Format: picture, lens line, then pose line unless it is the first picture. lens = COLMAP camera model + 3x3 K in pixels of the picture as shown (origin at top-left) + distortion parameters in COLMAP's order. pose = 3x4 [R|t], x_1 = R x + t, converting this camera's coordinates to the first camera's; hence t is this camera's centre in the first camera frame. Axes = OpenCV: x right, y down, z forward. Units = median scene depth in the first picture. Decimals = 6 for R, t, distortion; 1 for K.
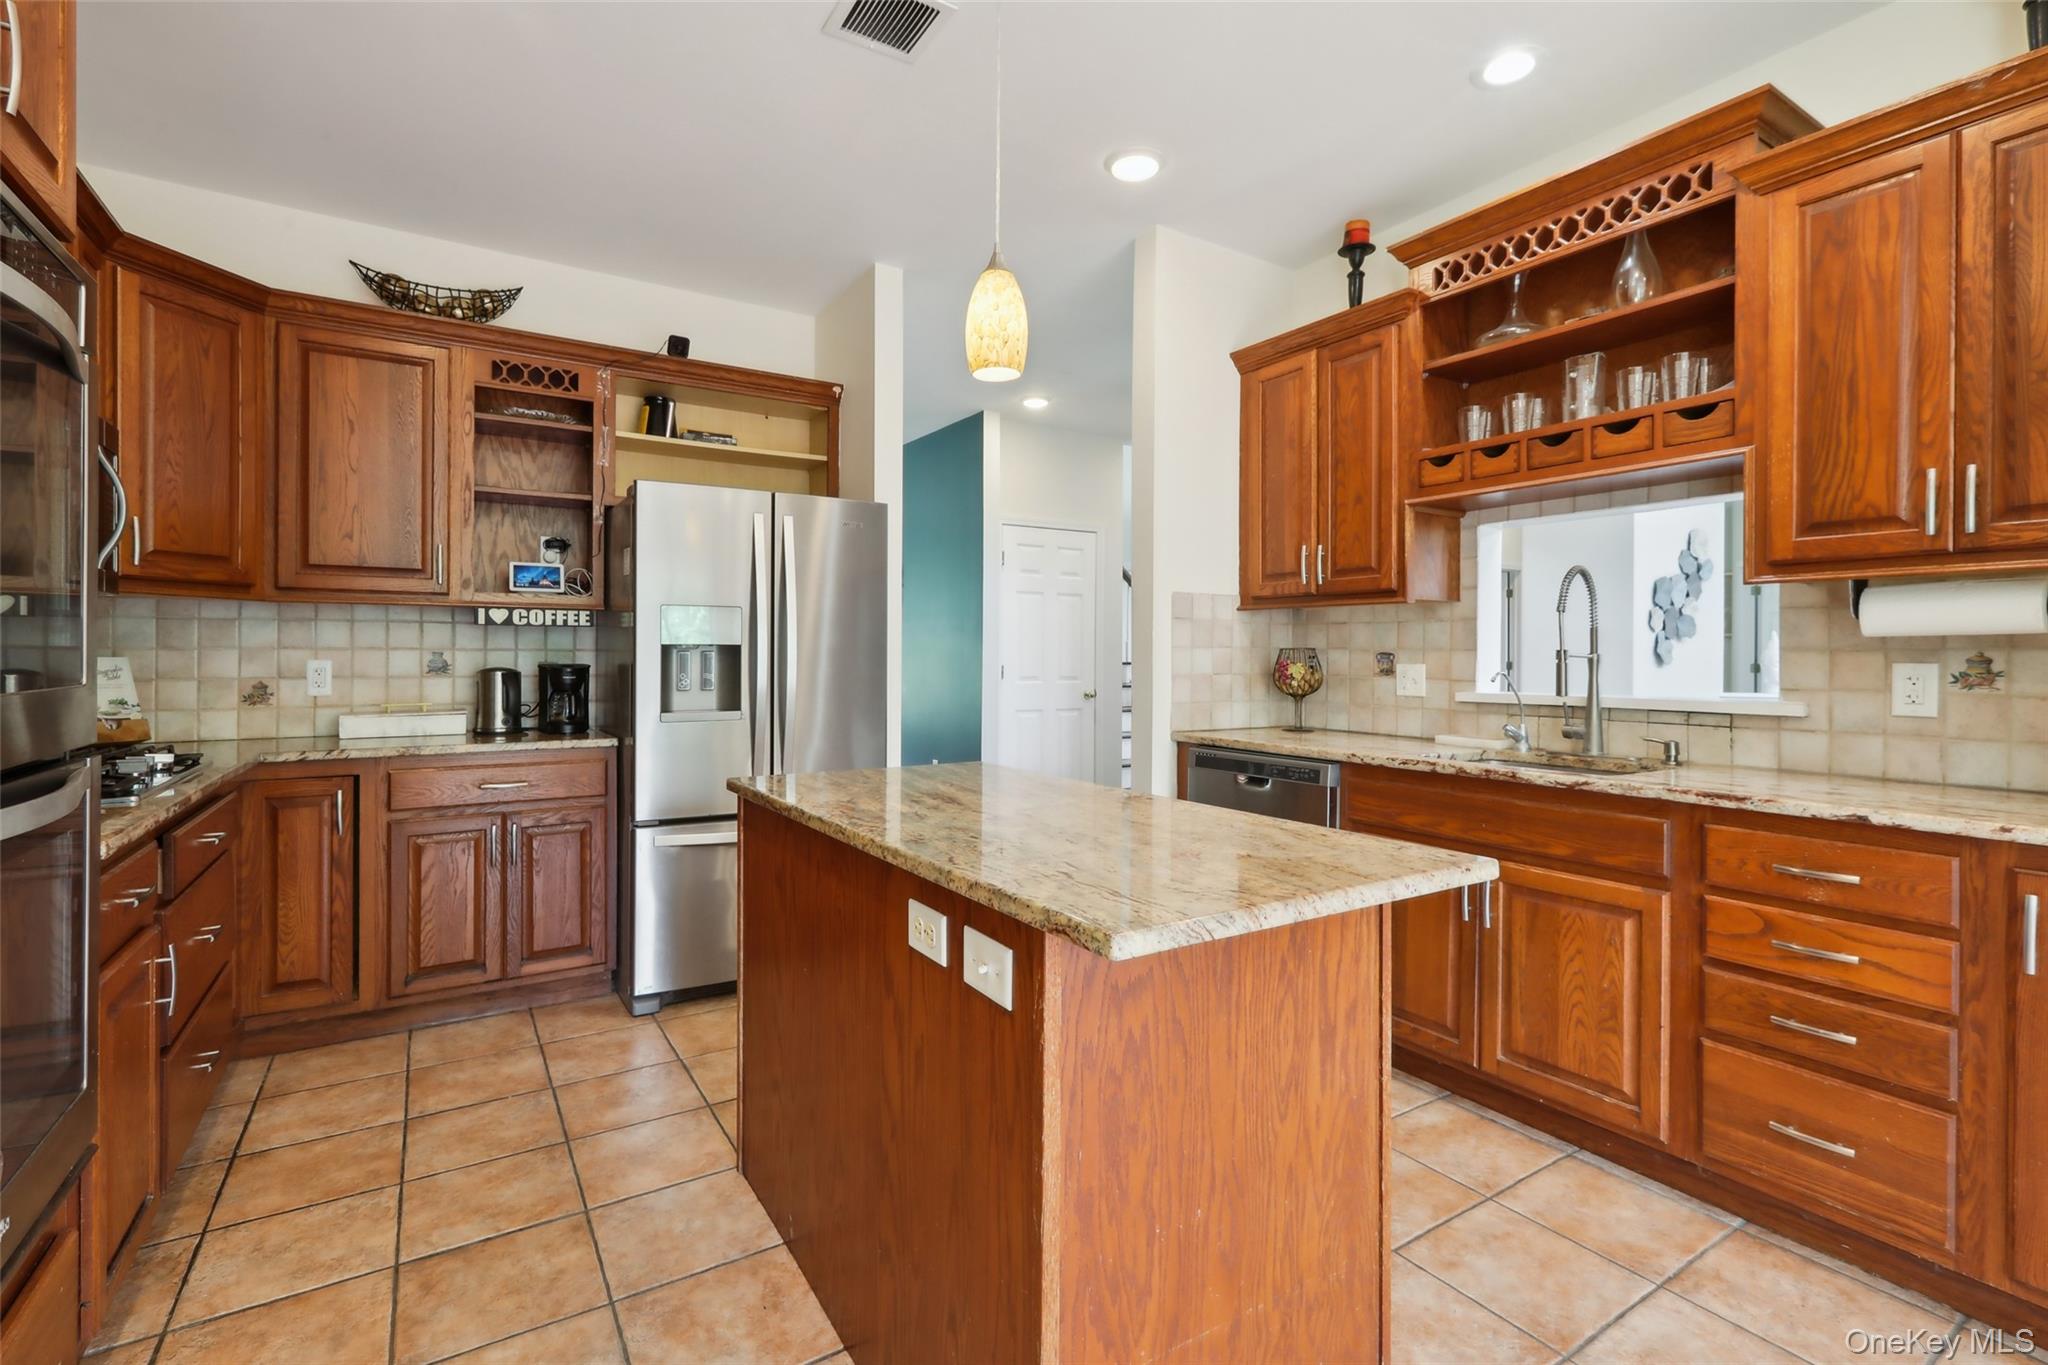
lens RADIAL K [[923.6, 0, 1042.4], [0, 923.6, 661.6], [0, 0, 1]] dist [0.004089, 0.001270]
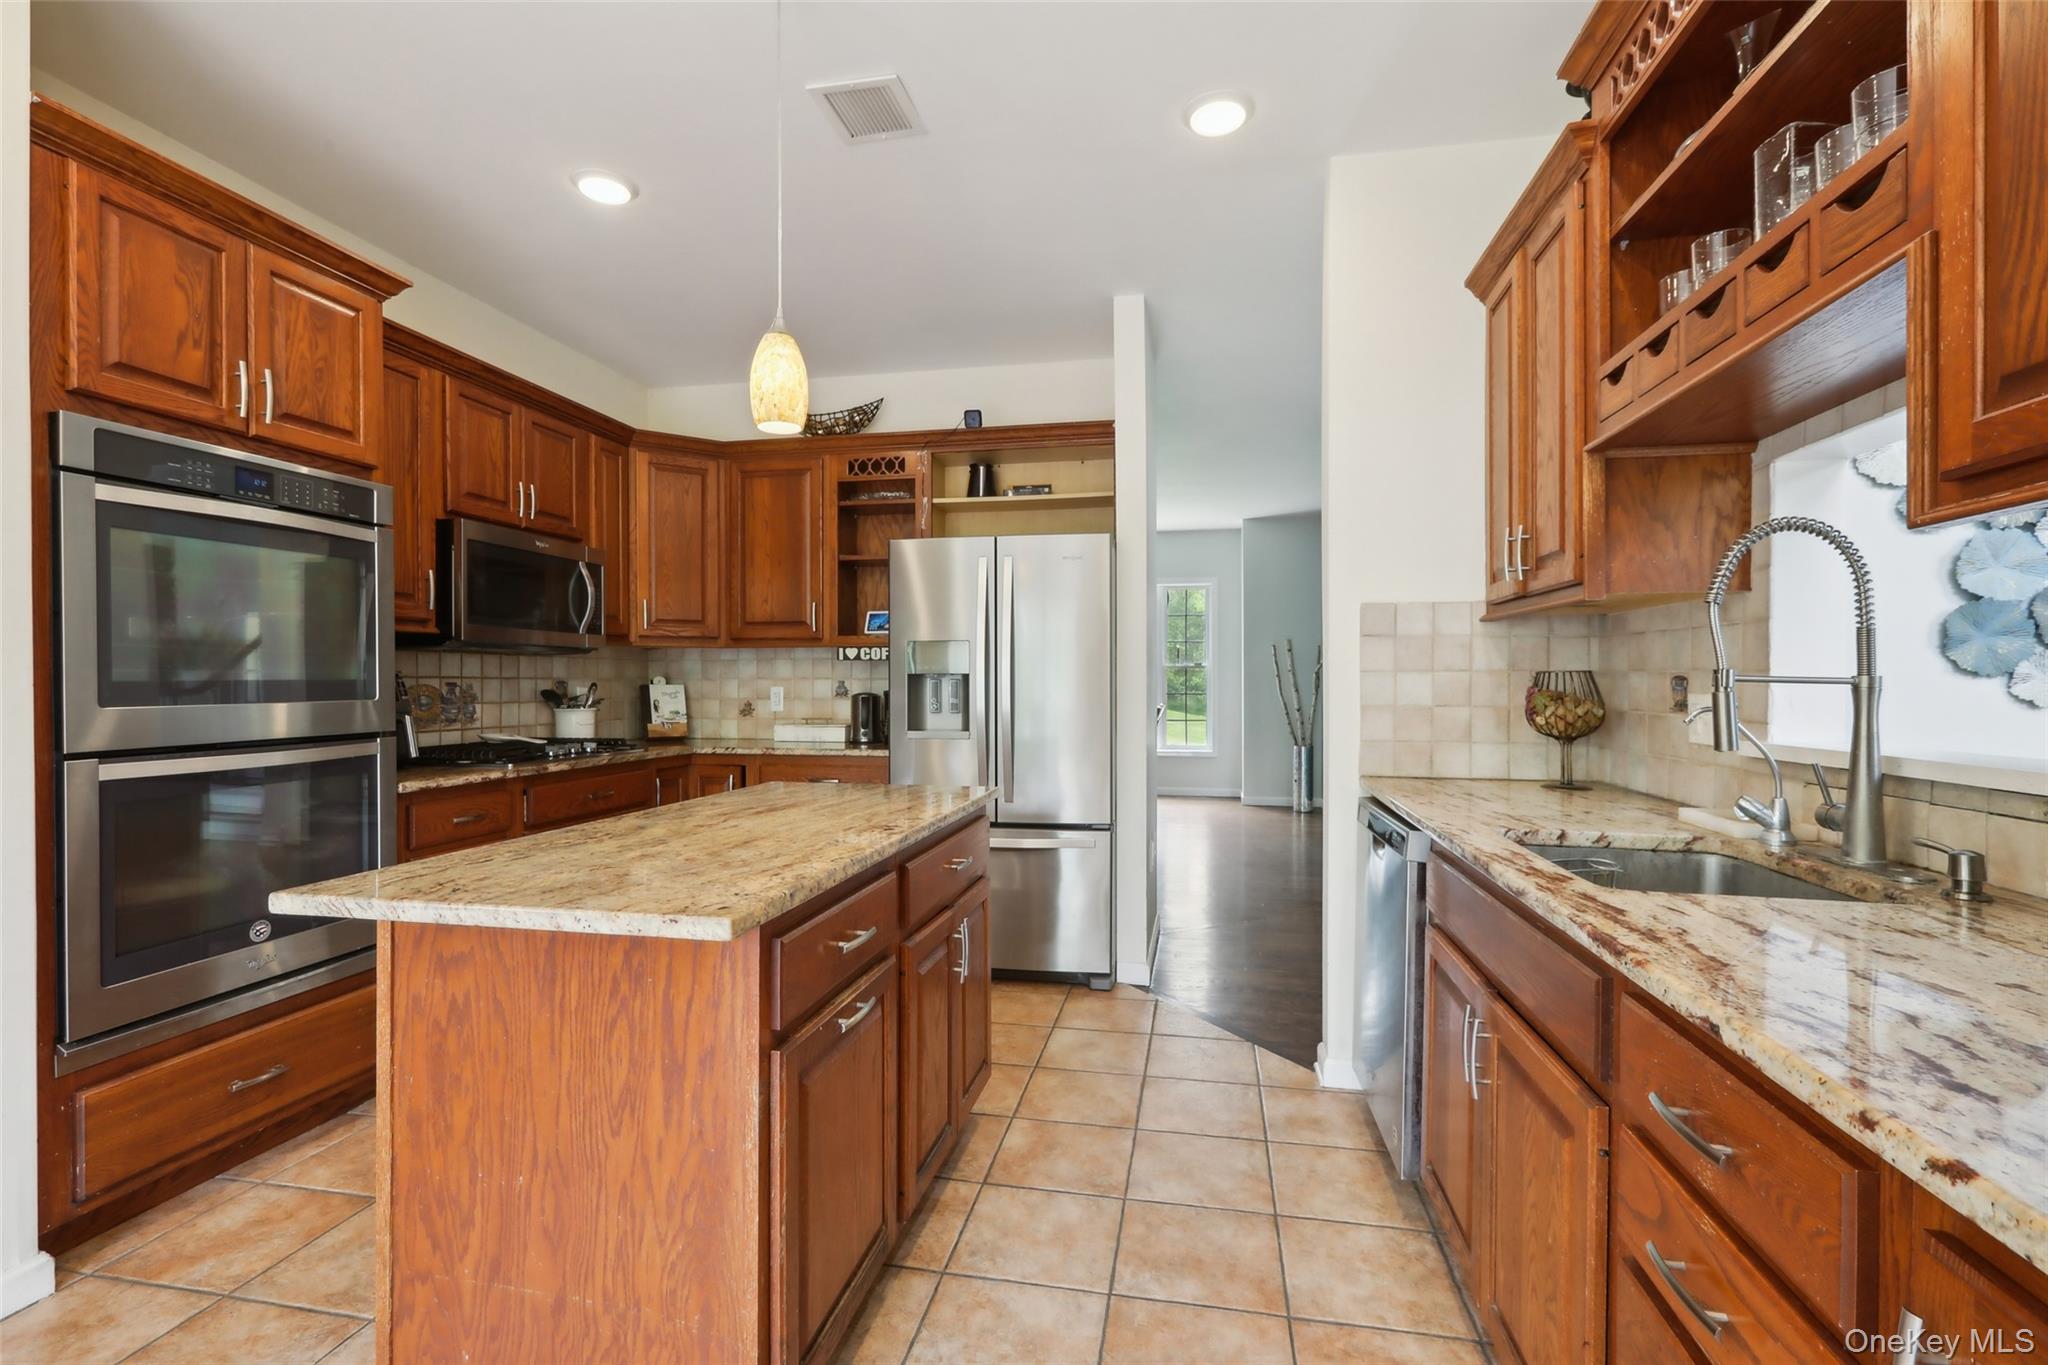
lens RADIAL K [[923.6, 0, 1036.9], [0, 923.6, 691.3], [0, 0, 1]] dist [0.004089, 0.001270]
pose [[0.720327, 0.003994, -0.693623, 0.604283], [-0.002557, 0.999992, 0.003103, -0.000054], [0.693630, -0.000461, 0.720332, 0.271489]]
